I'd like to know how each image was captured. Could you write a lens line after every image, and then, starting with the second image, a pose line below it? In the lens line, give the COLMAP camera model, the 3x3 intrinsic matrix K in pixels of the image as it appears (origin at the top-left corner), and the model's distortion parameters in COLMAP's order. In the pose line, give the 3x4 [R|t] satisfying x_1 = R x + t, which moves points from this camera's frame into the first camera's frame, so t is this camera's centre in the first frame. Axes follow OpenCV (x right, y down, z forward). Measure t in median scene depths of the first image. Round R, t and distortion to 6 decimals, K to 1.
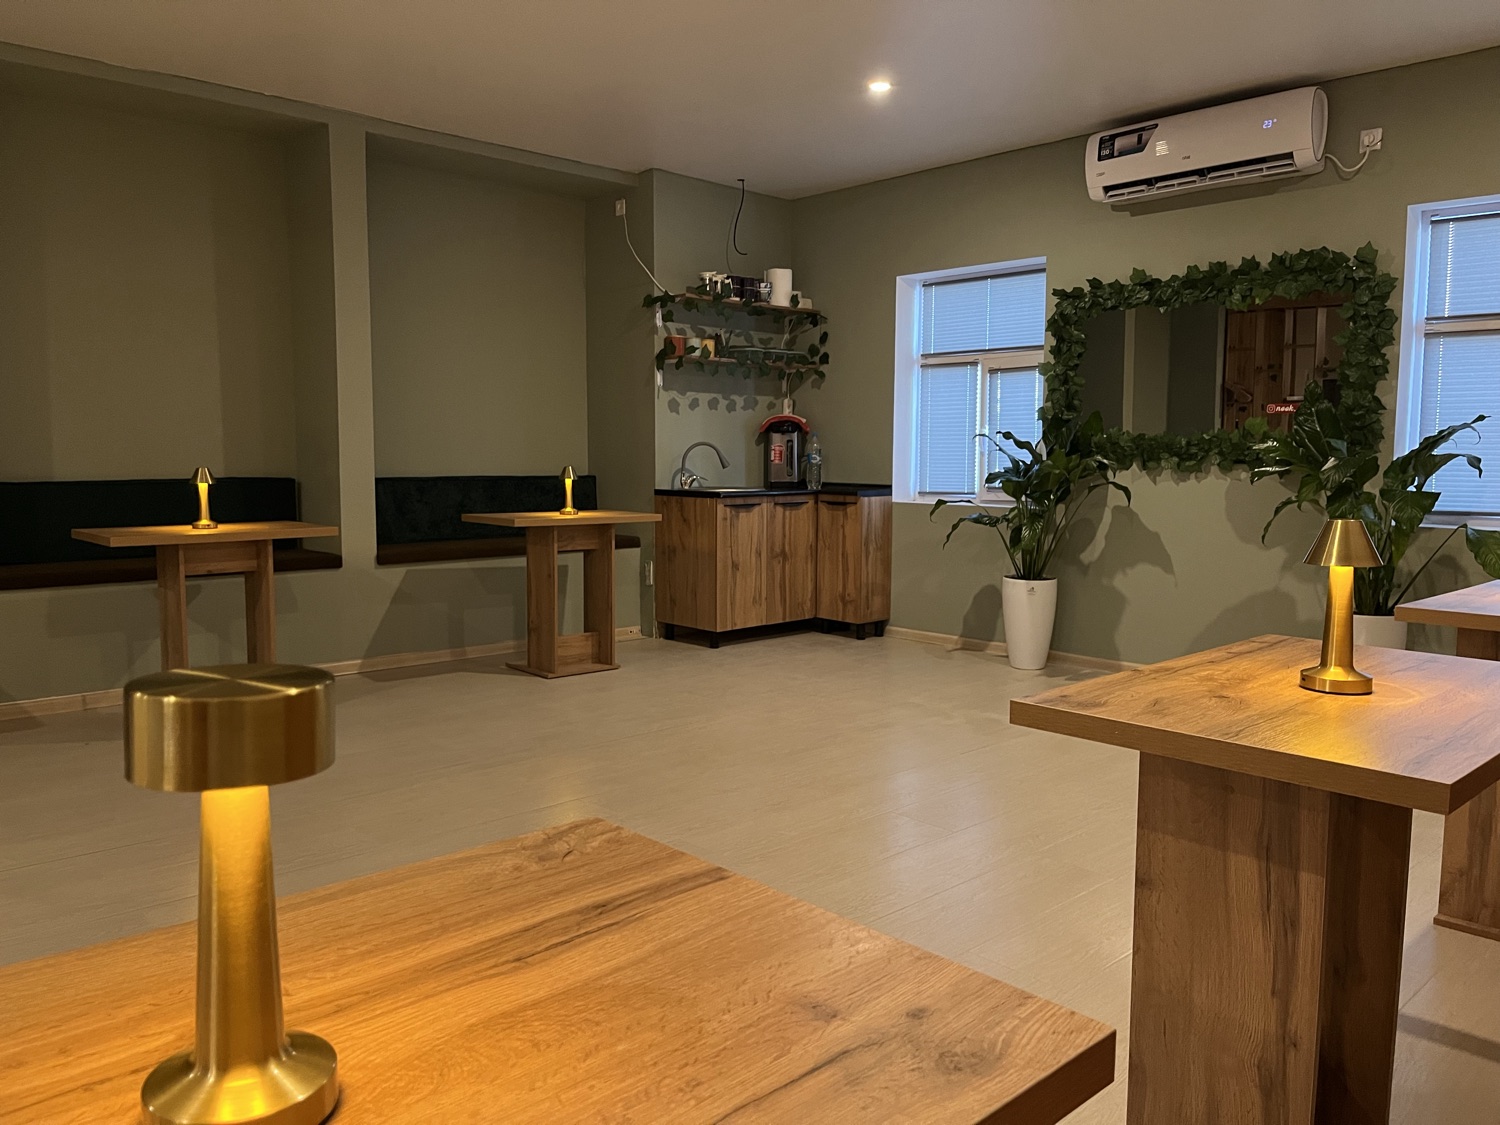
lens RADIAL K [[1138.1, 0, 744.8], [0, 1138.1, 548.6], [0, 0, 1]] dist [0.068689, -0.100058]
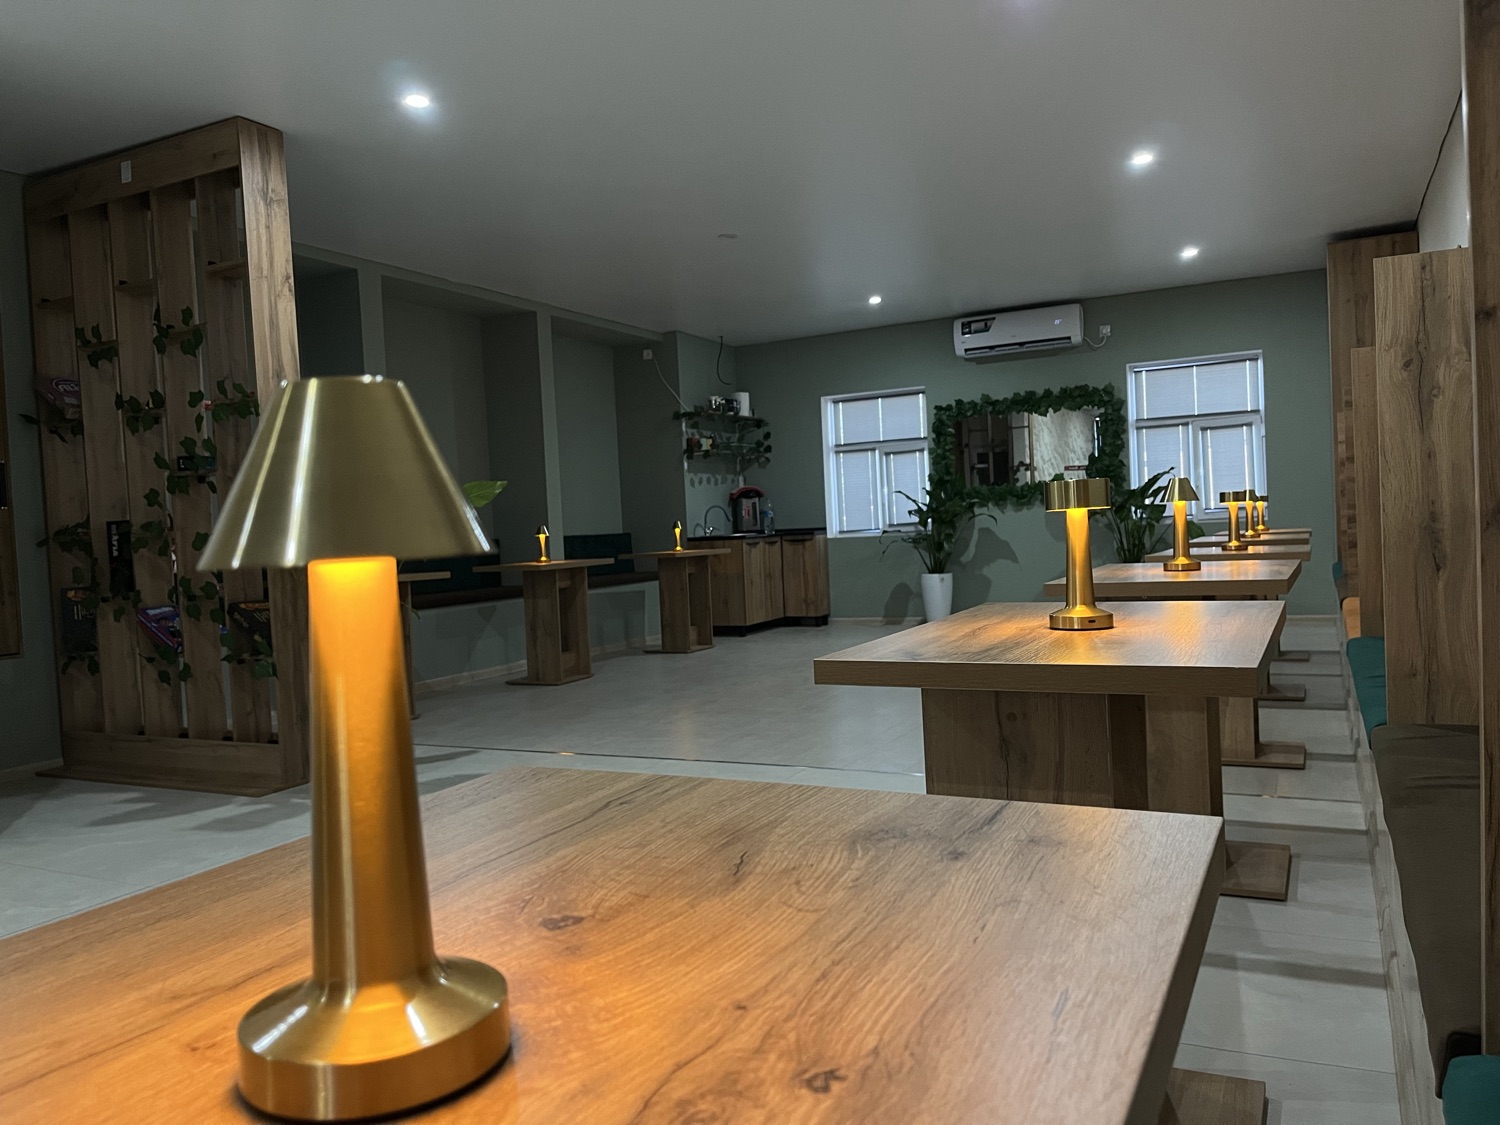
lens RADIAL K [[1140.2, 0, 737.4], [0, 1140.2, 565.9], [0, 0, 1]] dist [0.070234, -0.107517]
pose [[0.938210, -0.063545, 0.340182, -0.598666], [0.084164, 0.995381, -0.046188, 0.067386], [-0.335675, 0.071965, 0.939225, -0.489949]]
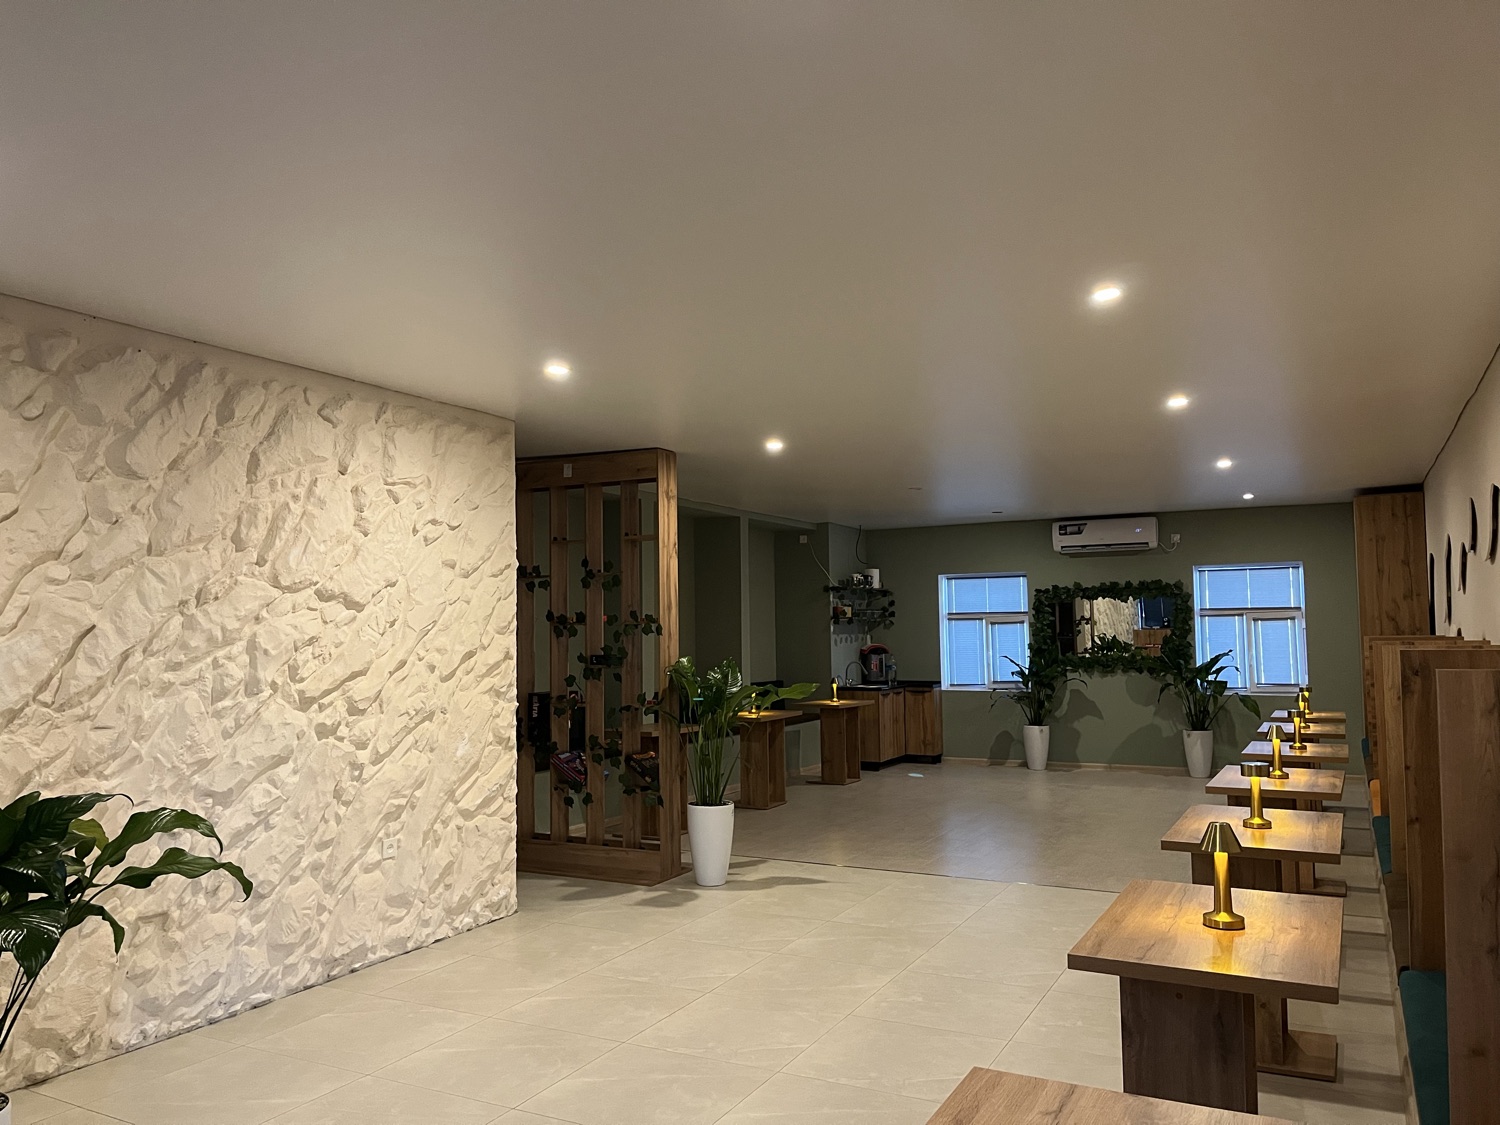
lens RADIAL K [[1142.5, 0, 730.0], [0, 1142.5, 565.9], [0, 0, 1]] dist [0.058544, -0.082461]
pose [[0.946565, 0.000533, 0.322513, -0.944811], [0.046584, 0.989286, -0.138358, 0.002096], [-0.319131, 0.145989, 0.936399, -0.817115]]
